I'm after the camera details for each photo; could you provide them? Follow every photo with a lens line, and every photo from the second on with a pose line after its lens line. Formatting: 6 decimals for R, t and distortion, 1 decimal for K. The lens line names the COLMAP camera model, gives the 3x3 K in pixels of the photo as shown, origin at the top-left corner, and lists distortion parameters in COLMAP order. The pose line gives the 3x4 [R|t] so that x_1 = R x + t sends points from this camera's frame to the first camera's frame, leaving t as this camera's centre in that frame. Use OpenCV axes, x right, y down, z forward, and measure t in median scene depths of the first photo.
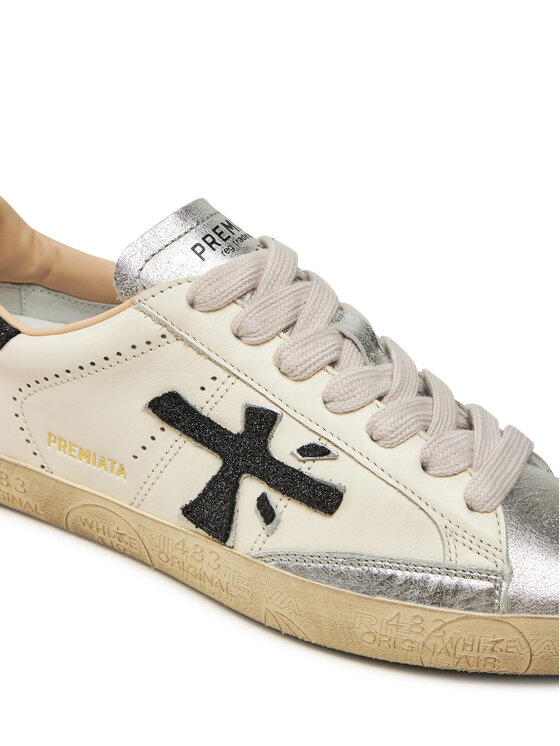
lens RADIAL K [[1604.7, 0, 283.9], [0, 1604.7, 376.3], [0, 0, 1]] dist [0.056188, 0.000000]
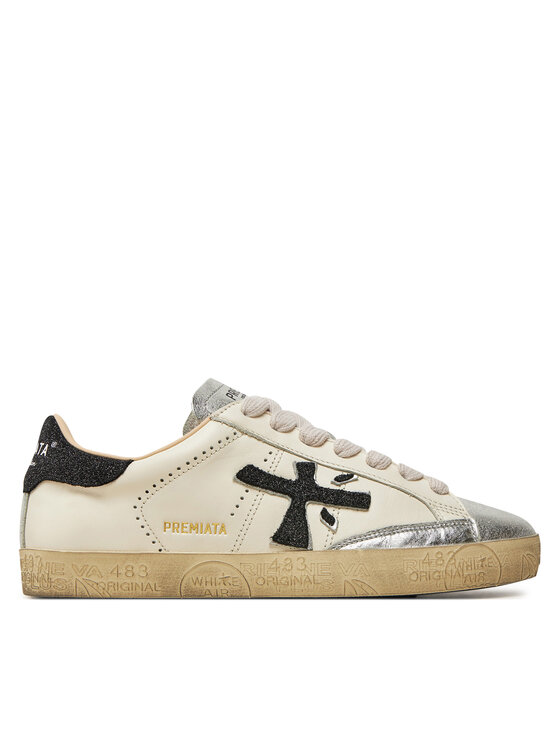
lens RADIAL K [[1210.0, 0, 278.3], [0, 1210.0, 376.6], [0, 0, 1]] dist [0.213744, 0.000000]
pose [[0.874308, -0.093559, 0.476269, -0.609920], [0.308669, 0.864437, -0.396826, 0.421085], [-0.374578, 0.493958, 0.784664, 0.002149]]
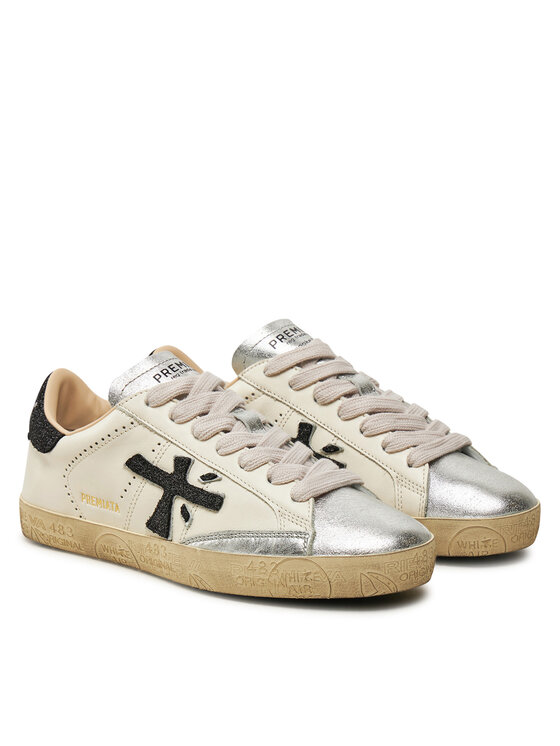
lens RADIAL K [[2178.0, 0, 280.1], [0, 2178.0, 370.8], [0, 0, 1]] dist [-0.155053, 0.000000]
pose [[0.956396, -0.094273, -0.276442, 0.734717], [0.019575, 0.965038, -0.261379, 0.539224], [0.291418, 0.244571, 0.924803, -1.145006]]
